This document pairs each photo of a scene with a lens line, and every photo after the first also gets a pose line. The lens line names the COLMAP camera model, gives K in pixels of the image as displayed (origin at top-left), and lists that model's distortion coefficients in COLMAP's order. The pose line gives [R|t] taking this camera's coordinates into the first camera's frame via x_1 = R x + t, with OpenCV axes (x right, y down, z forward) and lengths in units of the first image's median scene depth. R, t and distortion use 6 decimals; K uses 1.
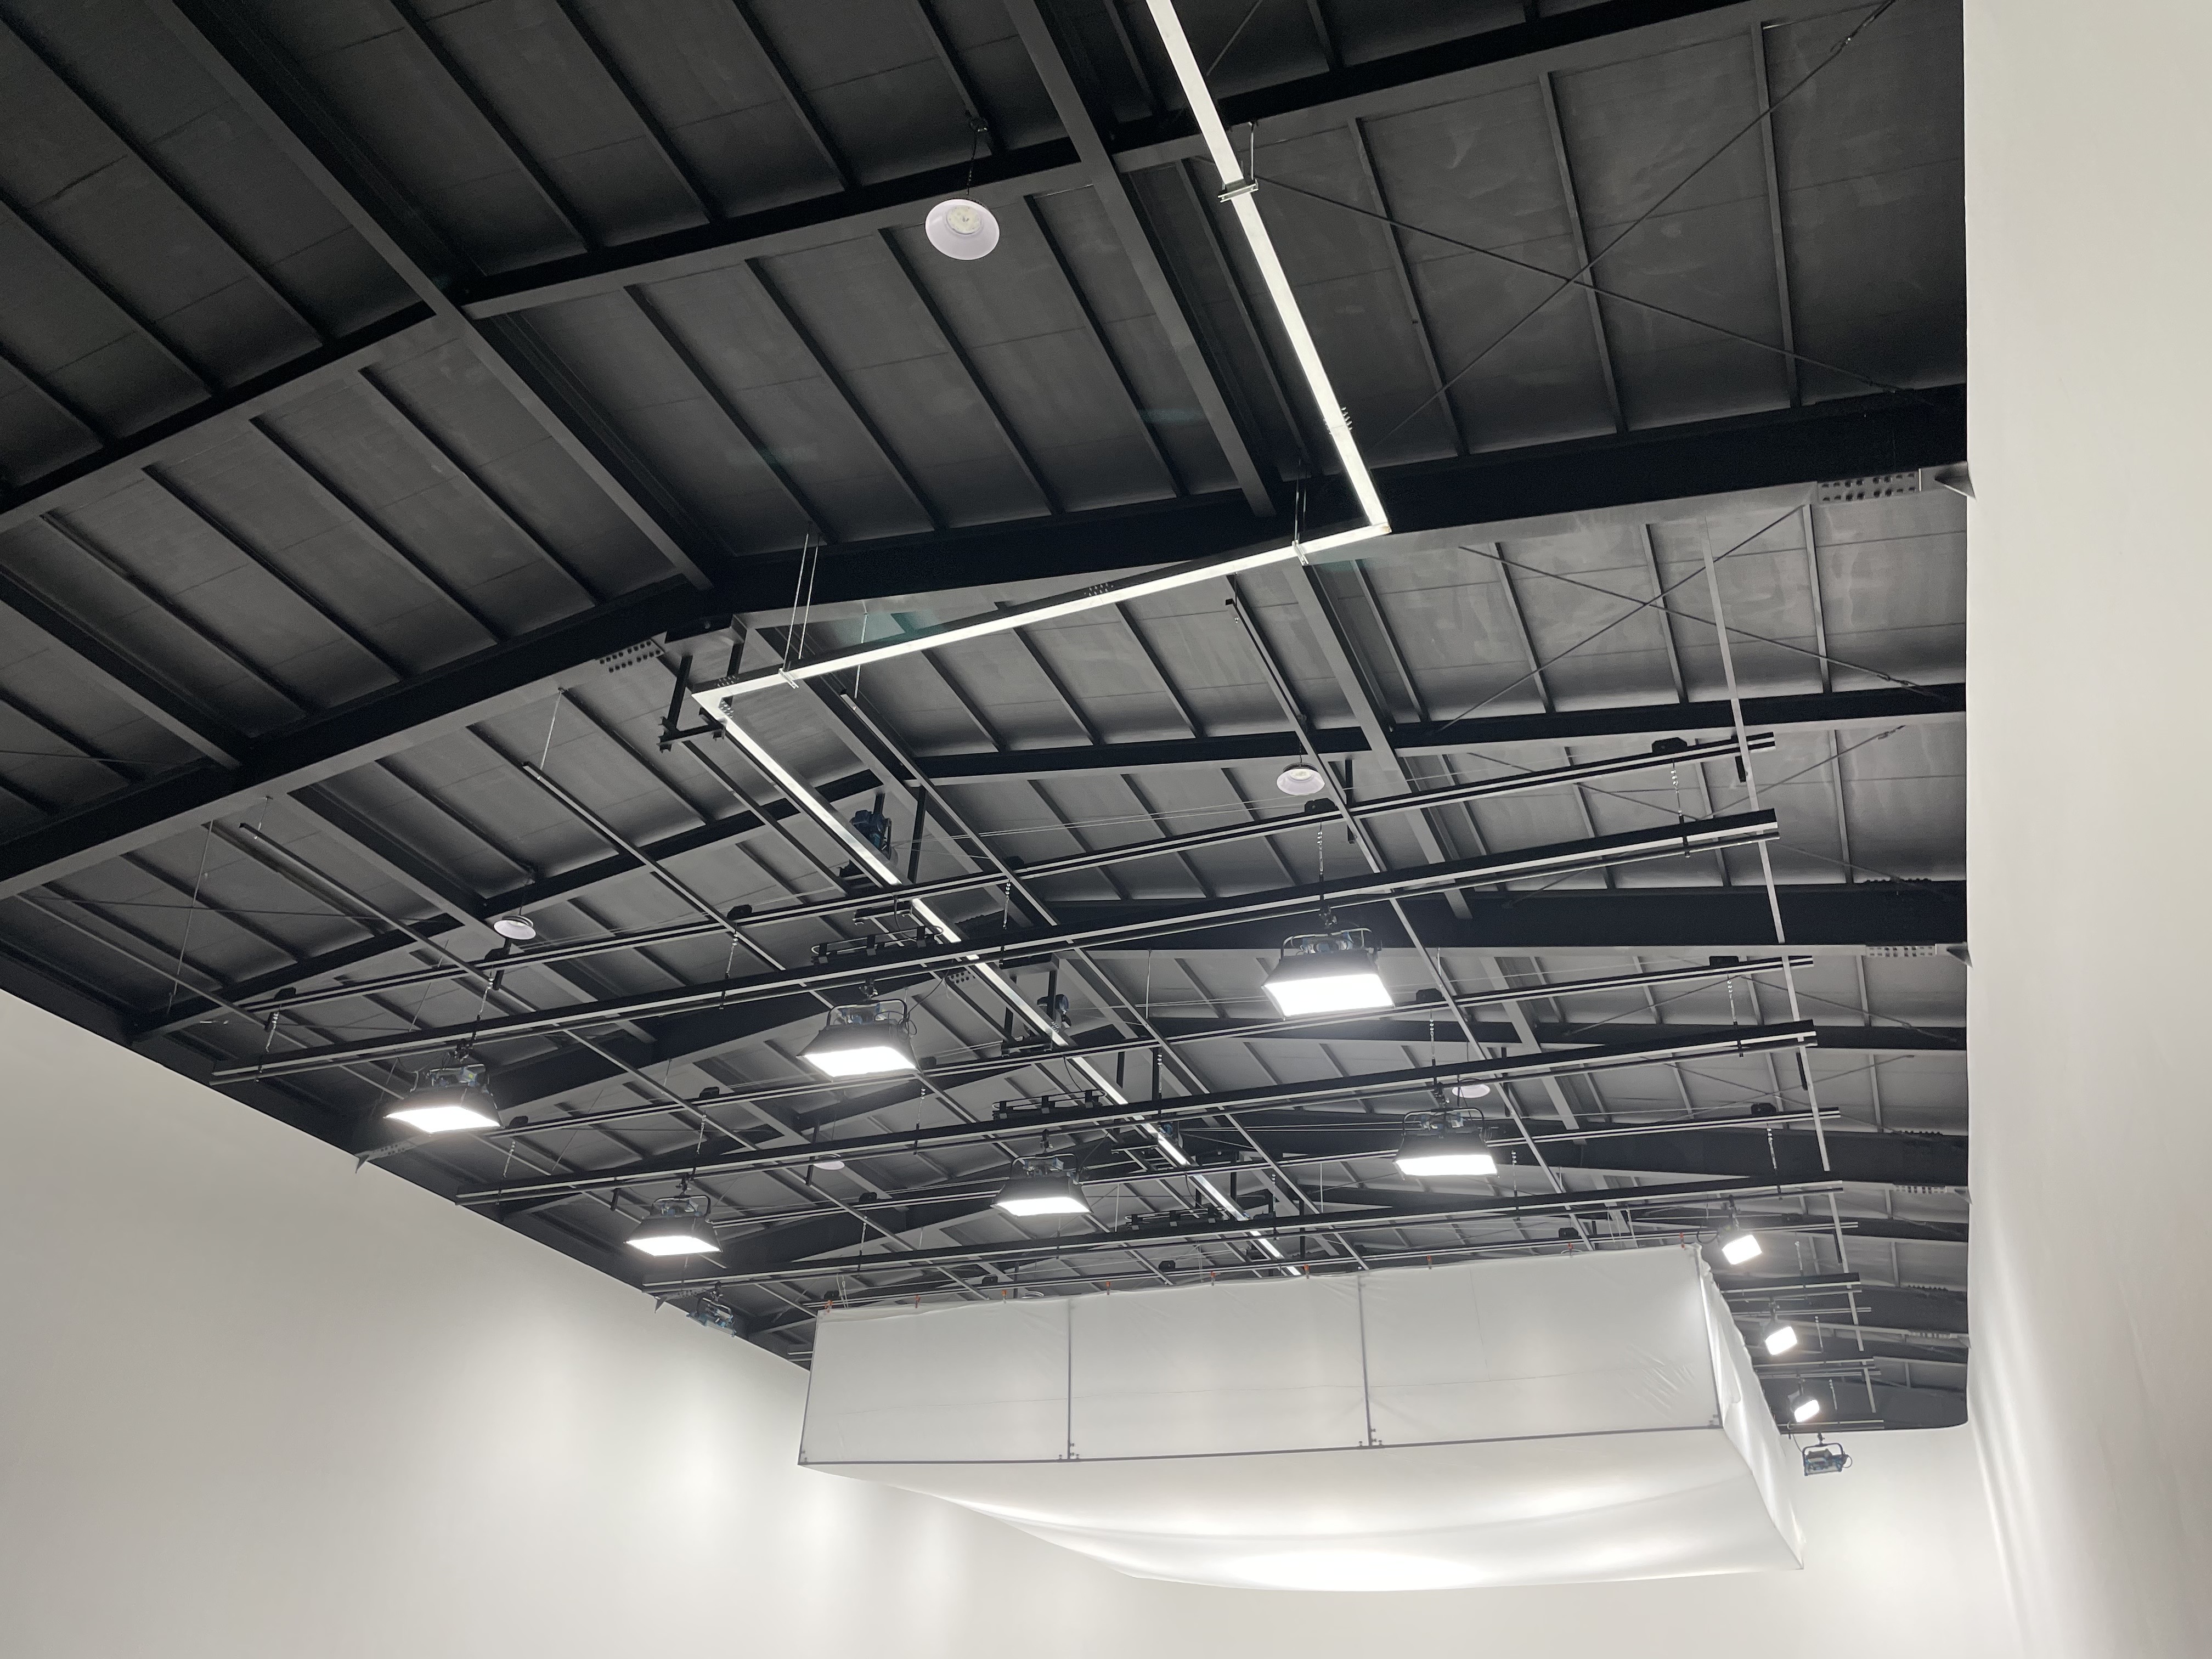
lens RADIAL K [[1660.3, 0, 1112.3], [0, 1660.3, 805.2], [0, 0, 1]] dist [0.089123, -0.119104]
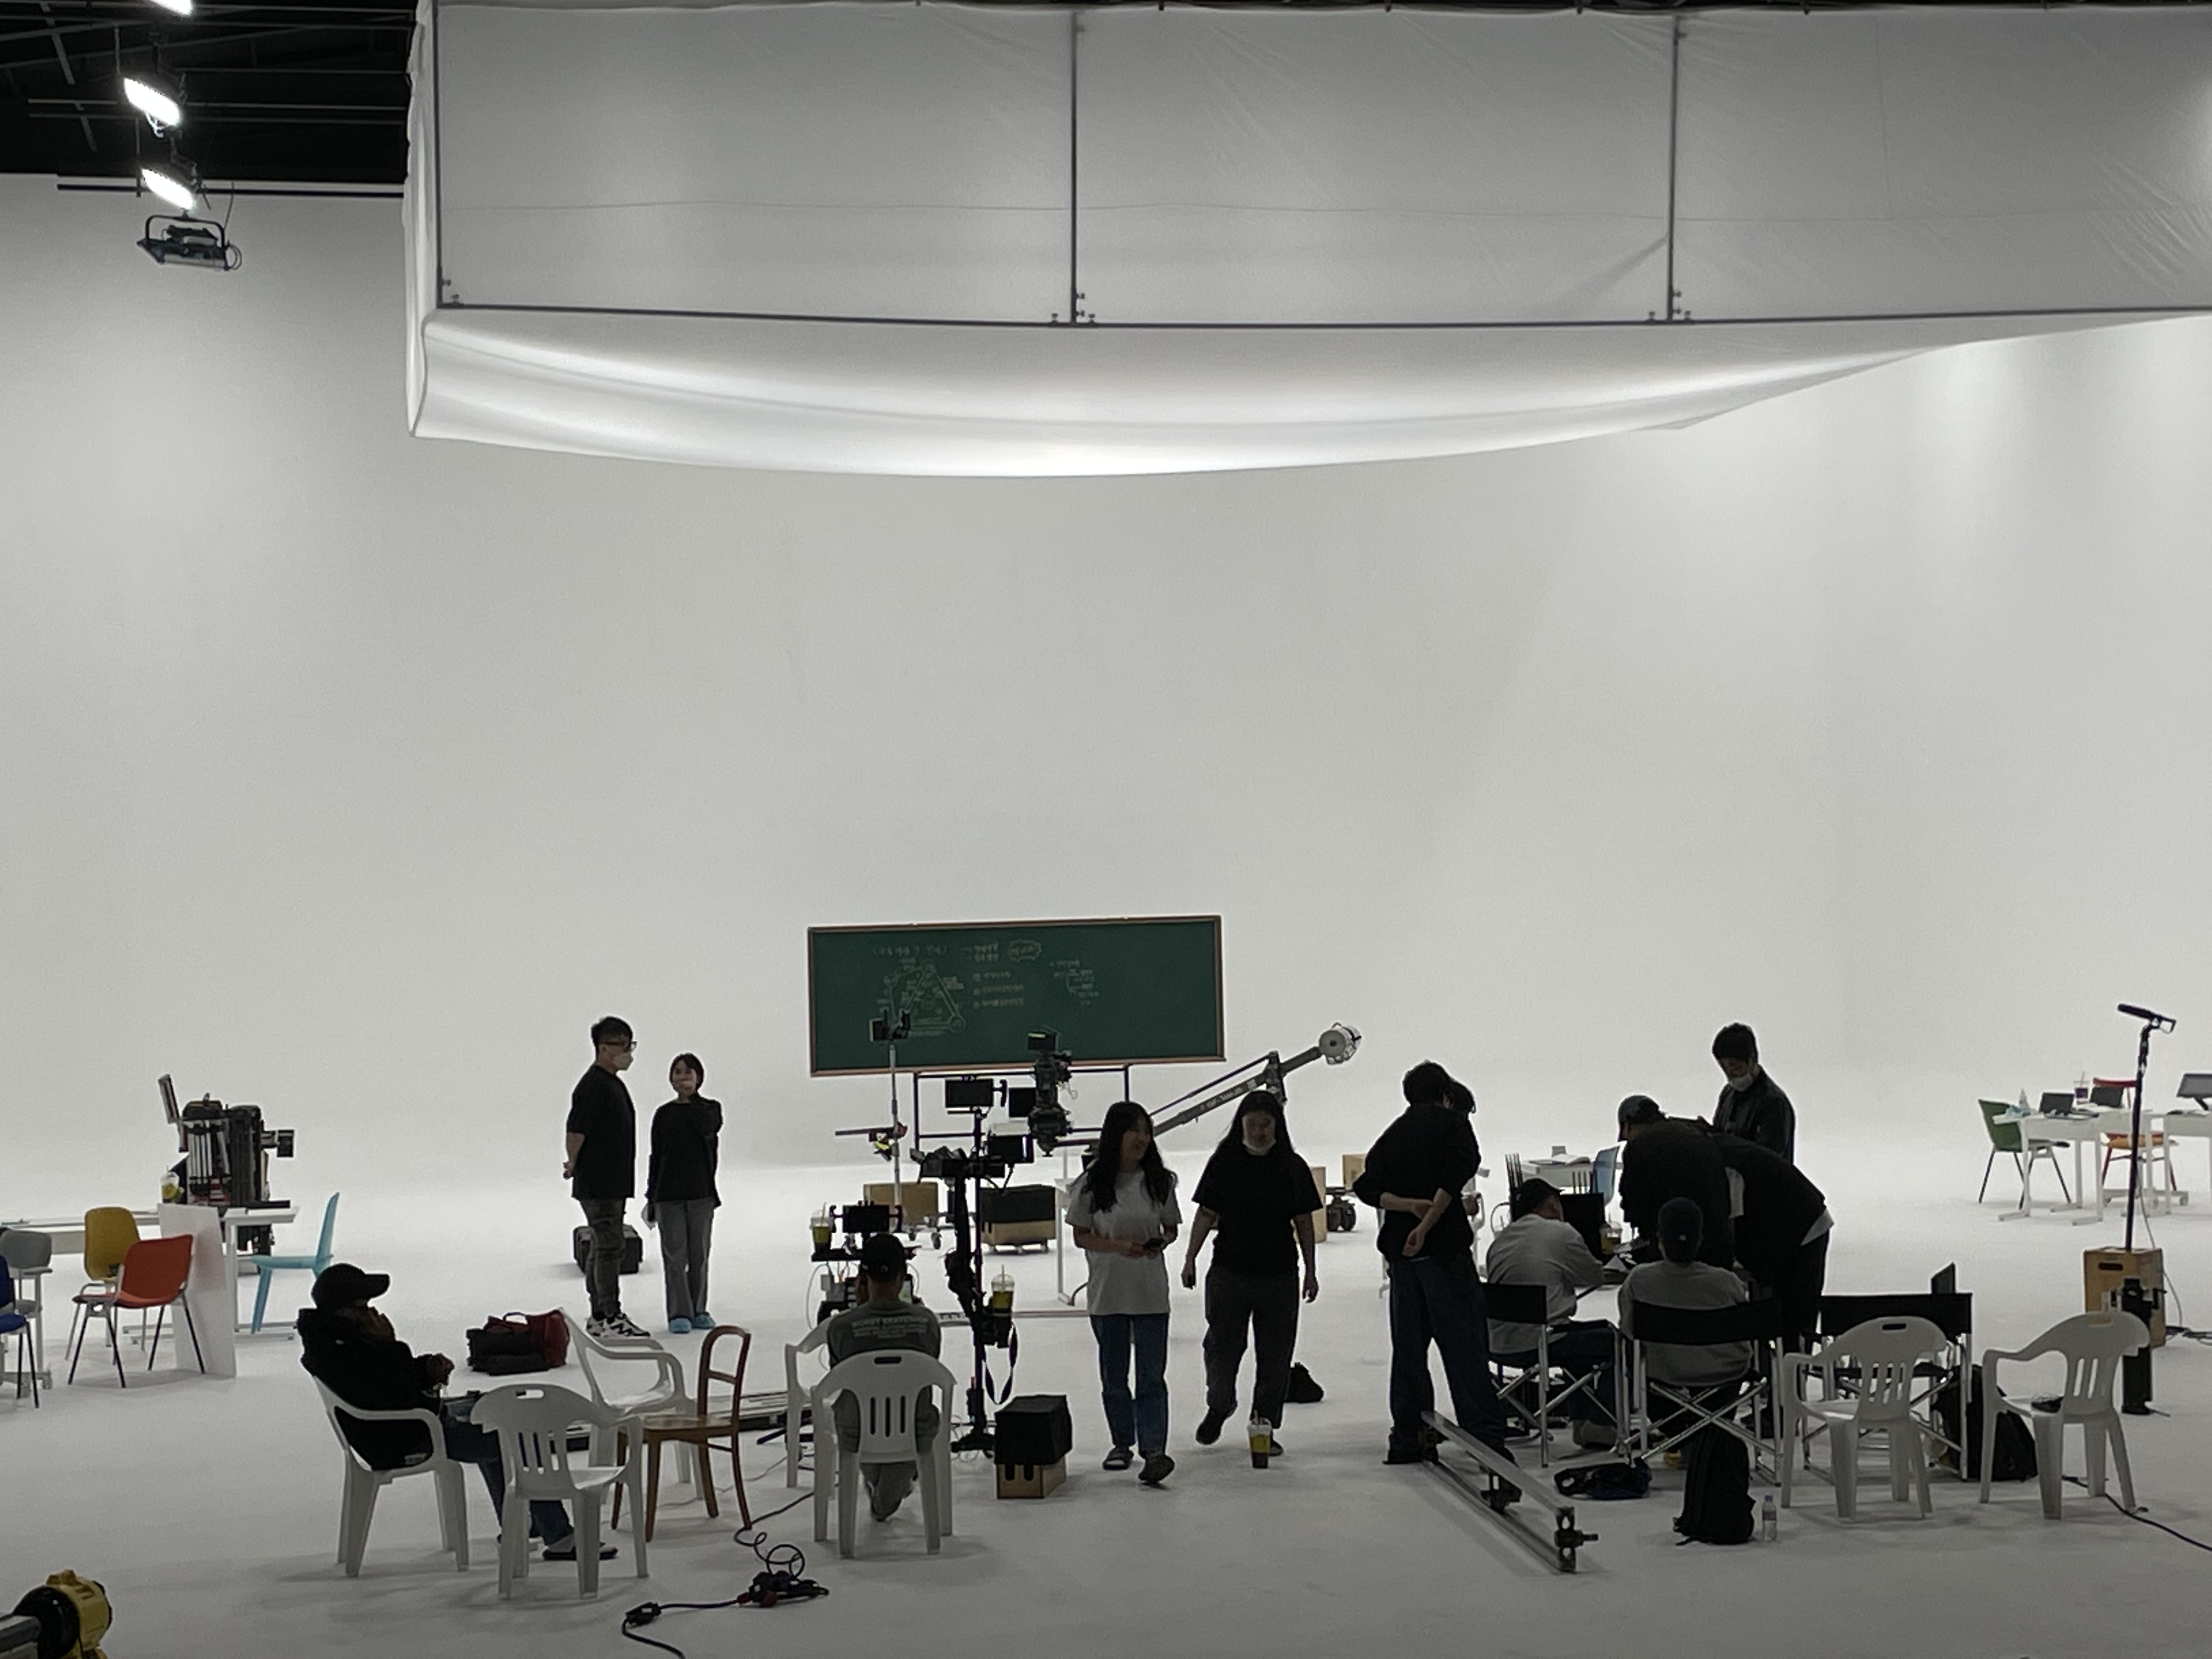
lens RADIAL K [[4127.8, 0, 1102.6], [0, 4127.8, 777.8], [0, 0, 1]] dist [0.053556, 0.062348]
pose [[0.828573, -0.061298, 0.556516, -0.793923], [-0.247058, 0.851951, 0.461673, -0.074522], [-0.502424, -0.520021, 0.690759, 0.079086]]
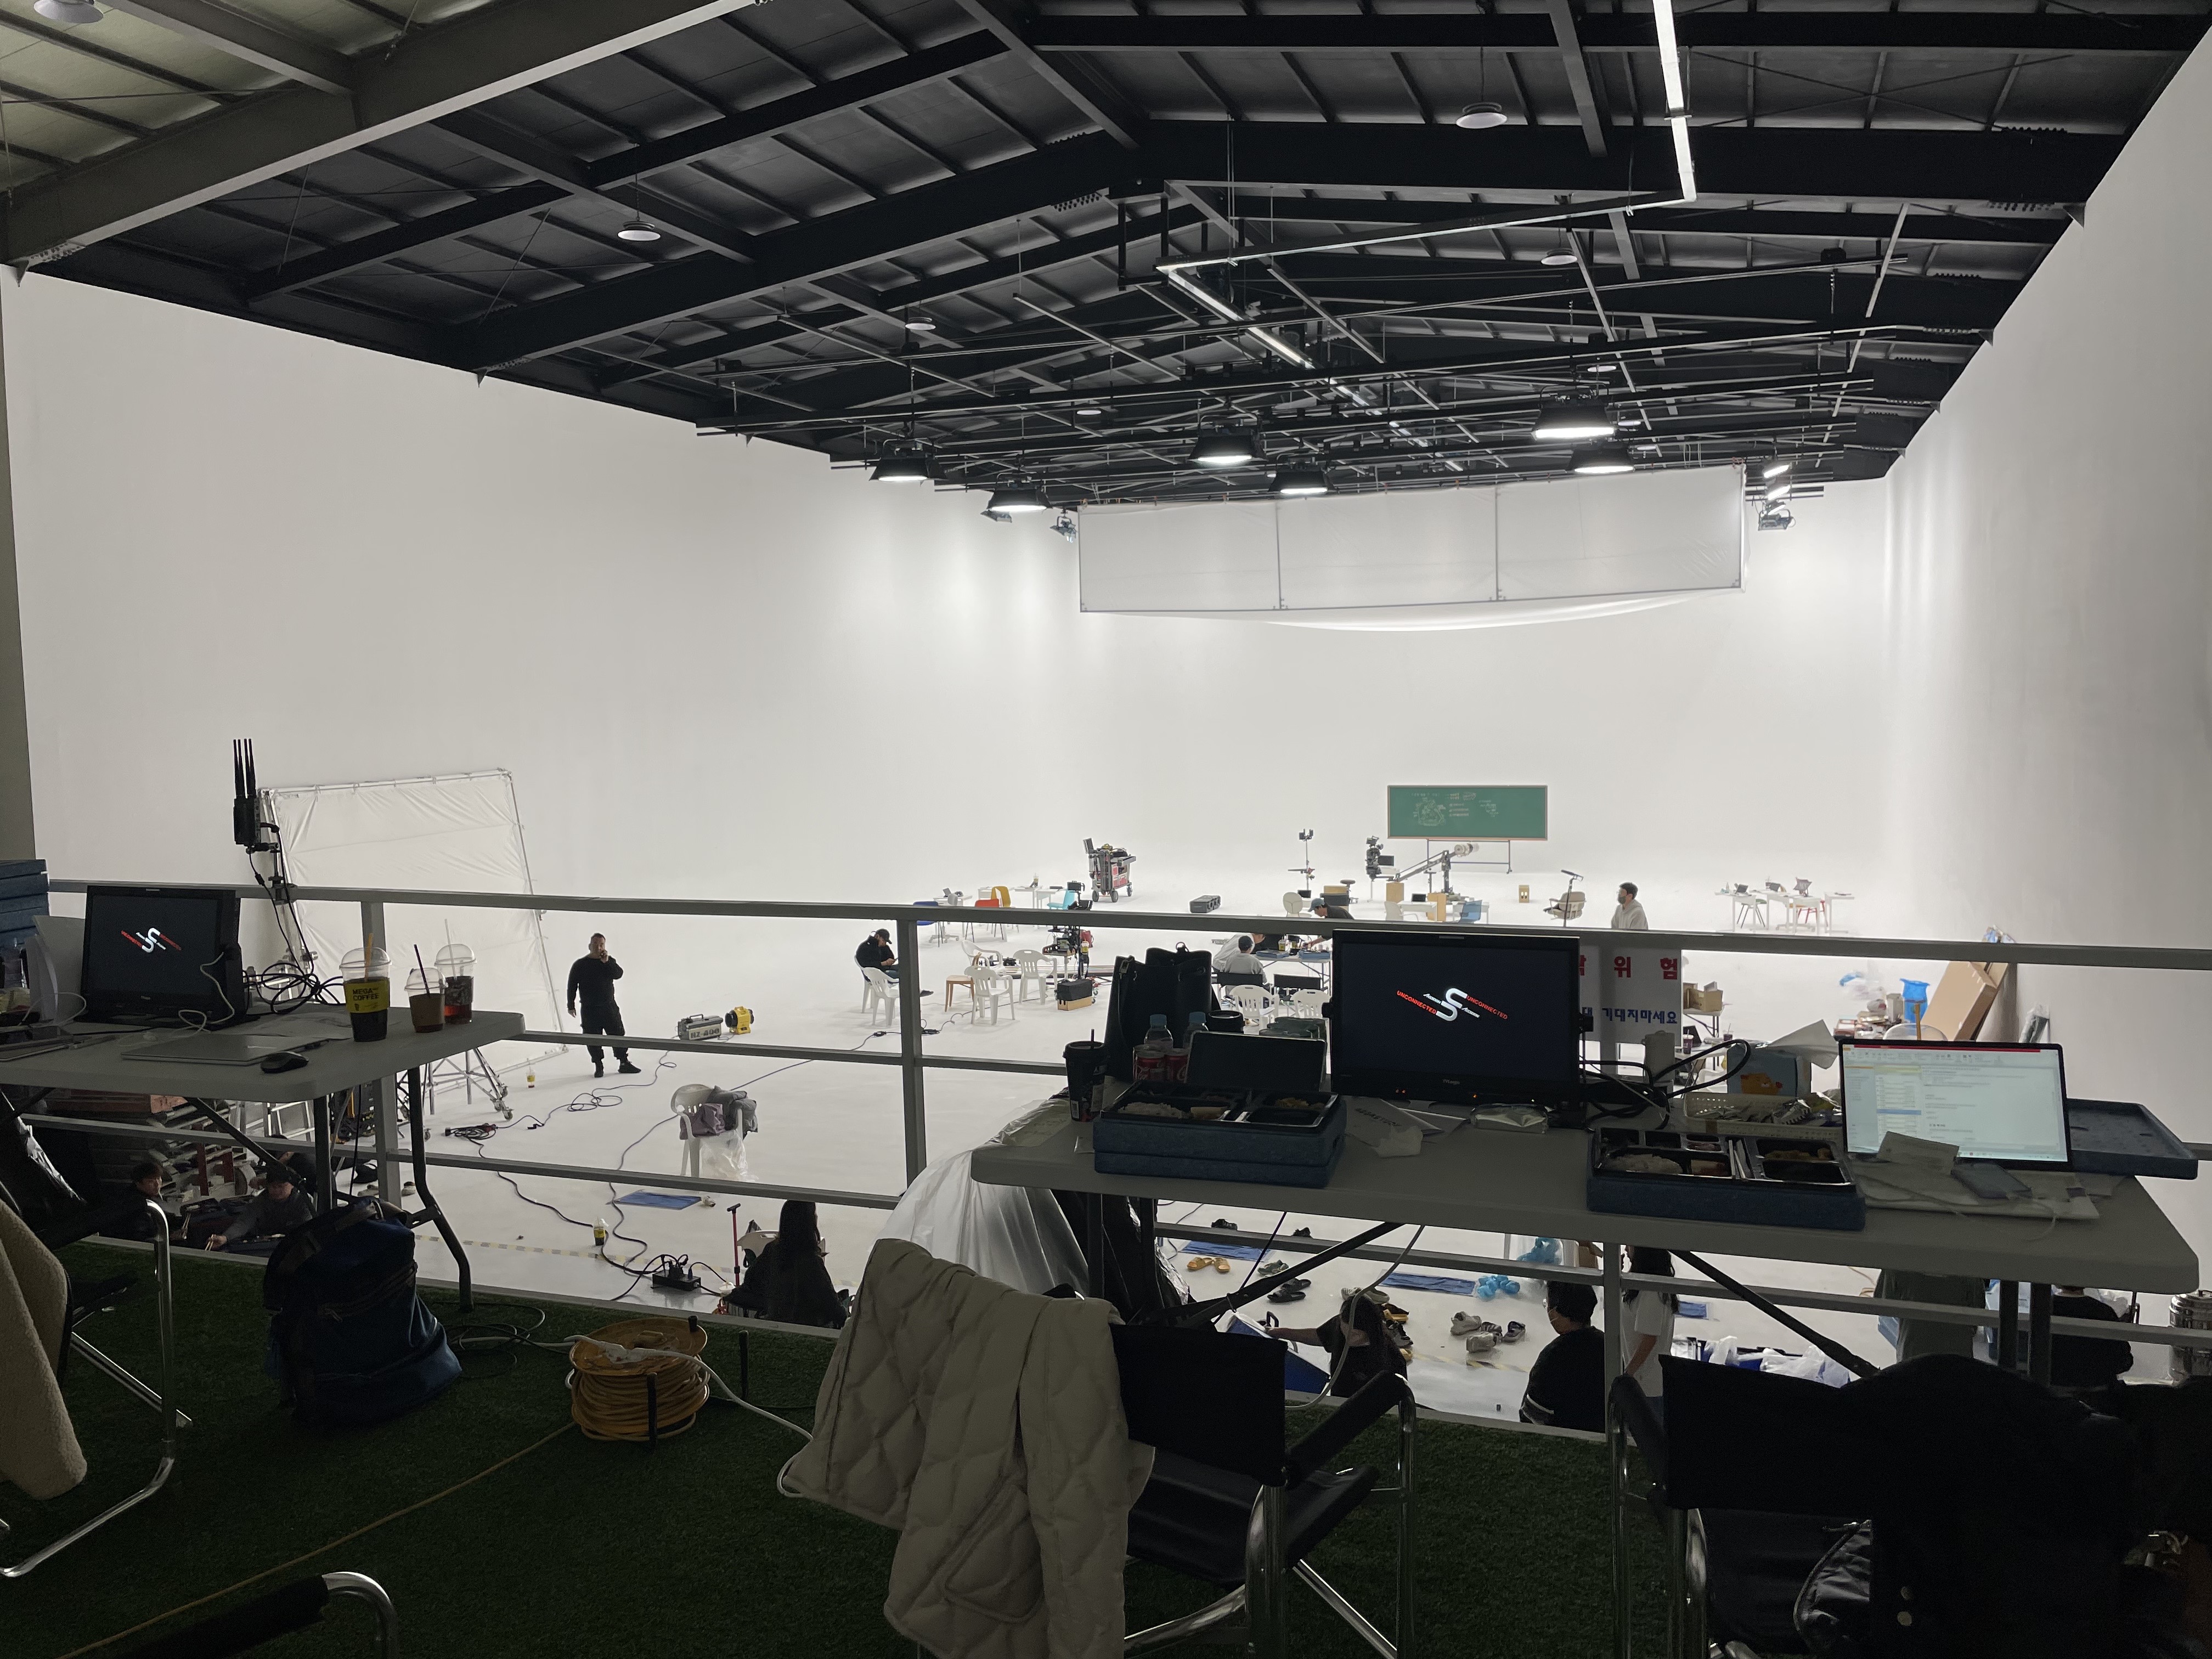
lens RADIAL K [[1659.7, 0, 1106.0], [0, 1659.7, 817.4], [0, 0, 1]] dist [0.089173, -0.121305]
pose [[0.996880, -0.072073, 0.032186, -0.264253], [0.037637, 0.792445, 0.608781, -0.396457], [-0.069383, -0.605670, 0.792685, -0.280445]]
